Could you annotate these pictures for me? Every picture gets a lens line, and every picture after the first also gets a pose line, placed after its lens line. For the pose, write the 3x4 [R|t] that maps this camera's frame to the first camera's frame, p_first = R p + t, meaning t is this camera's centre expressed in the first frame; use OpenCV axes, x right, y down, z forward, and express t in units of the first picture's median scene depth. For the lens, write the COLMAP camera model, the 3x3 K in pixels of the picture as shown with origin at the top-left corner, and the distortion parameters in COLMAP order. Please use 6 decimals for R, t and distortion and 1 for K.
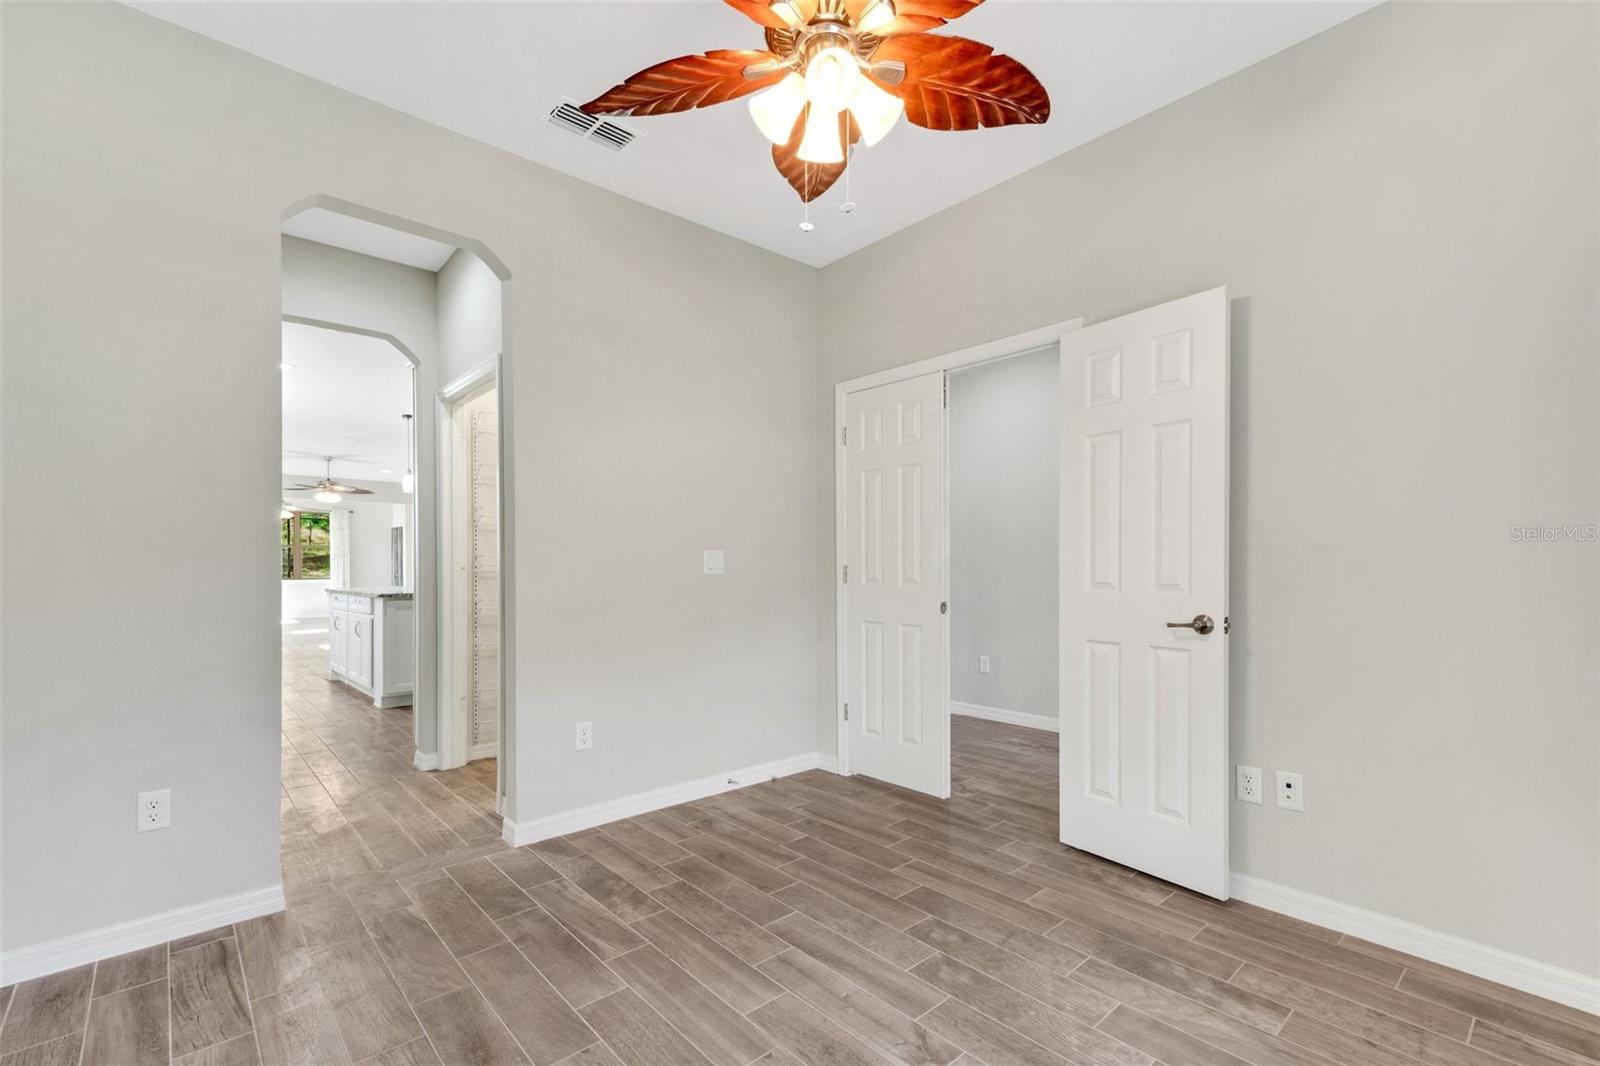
lens RADIAL K [[720.5, 0, 788.7], [0, 720.5, 568.6], [0, 0, 1]] dist [0.017432, -0.000870]
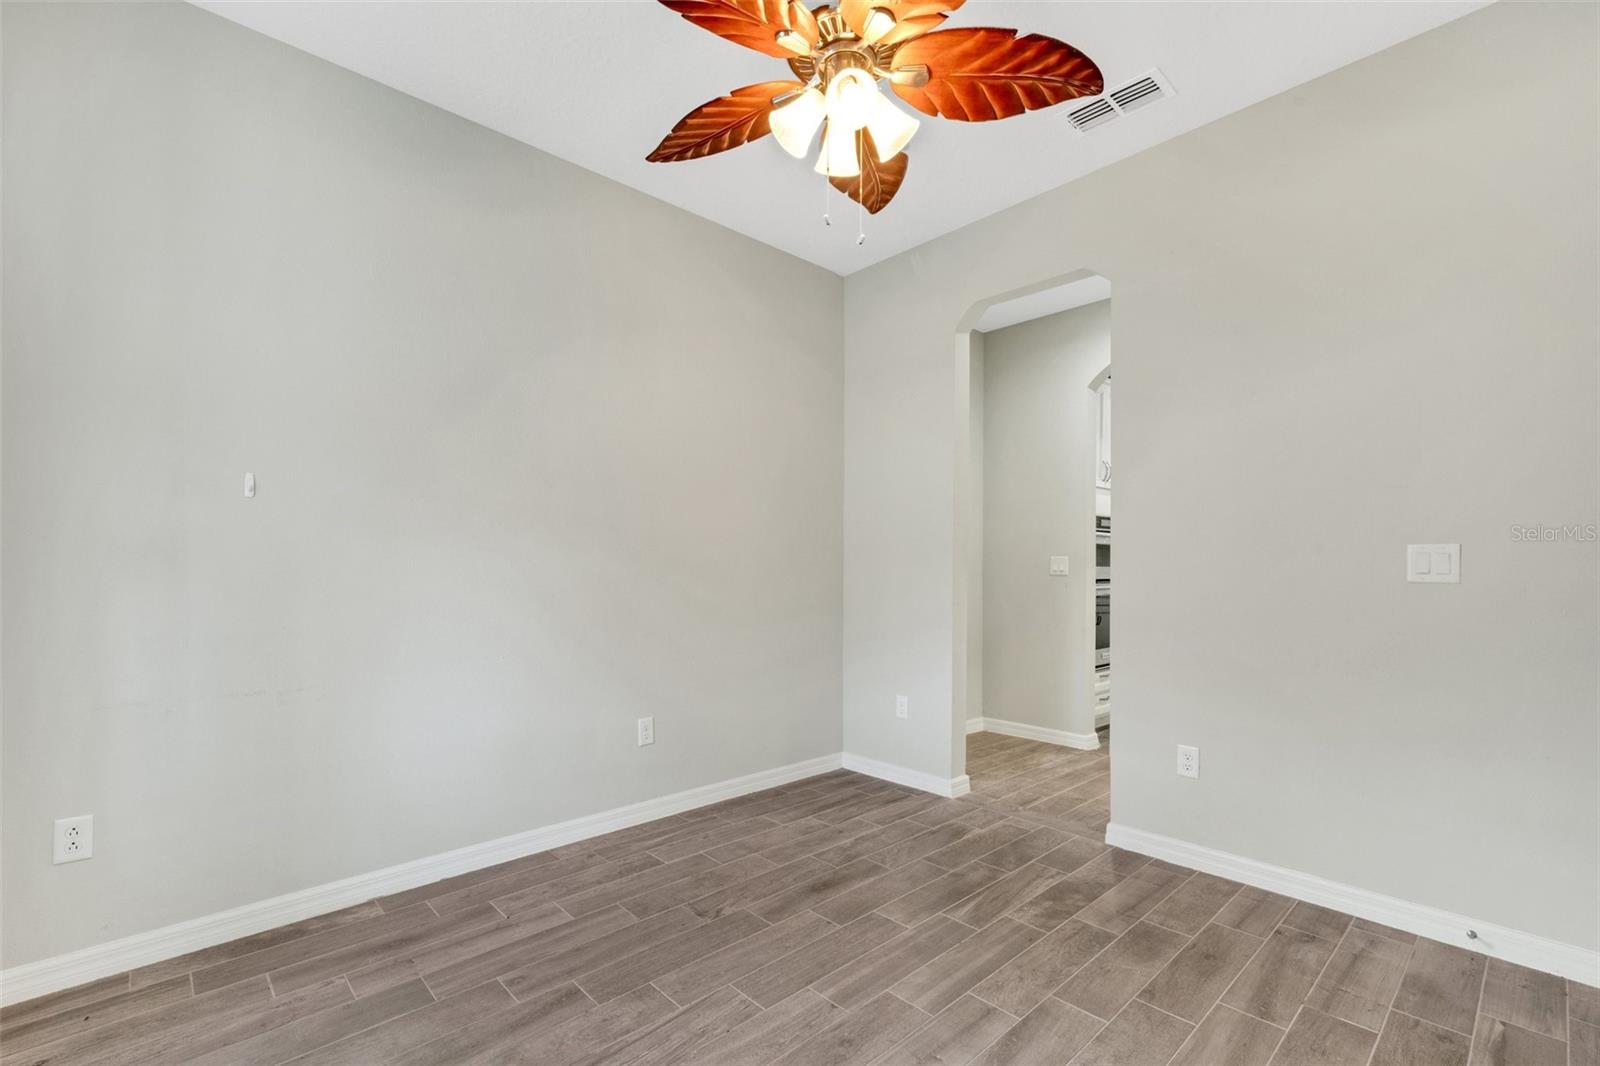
lens RADIAL K [[720.5, 0, 788.7], [0, 720.5, 568.6], [0, 0, 1]] dist [0.017432, -0.000870]
pose [[-0.012175, 0.003291, -0.999920, 0.747004], [0.002060, 0.999993, 0.003266, -0.011029], [0.999924, -0.002021, -0.012182, 0.638396]]
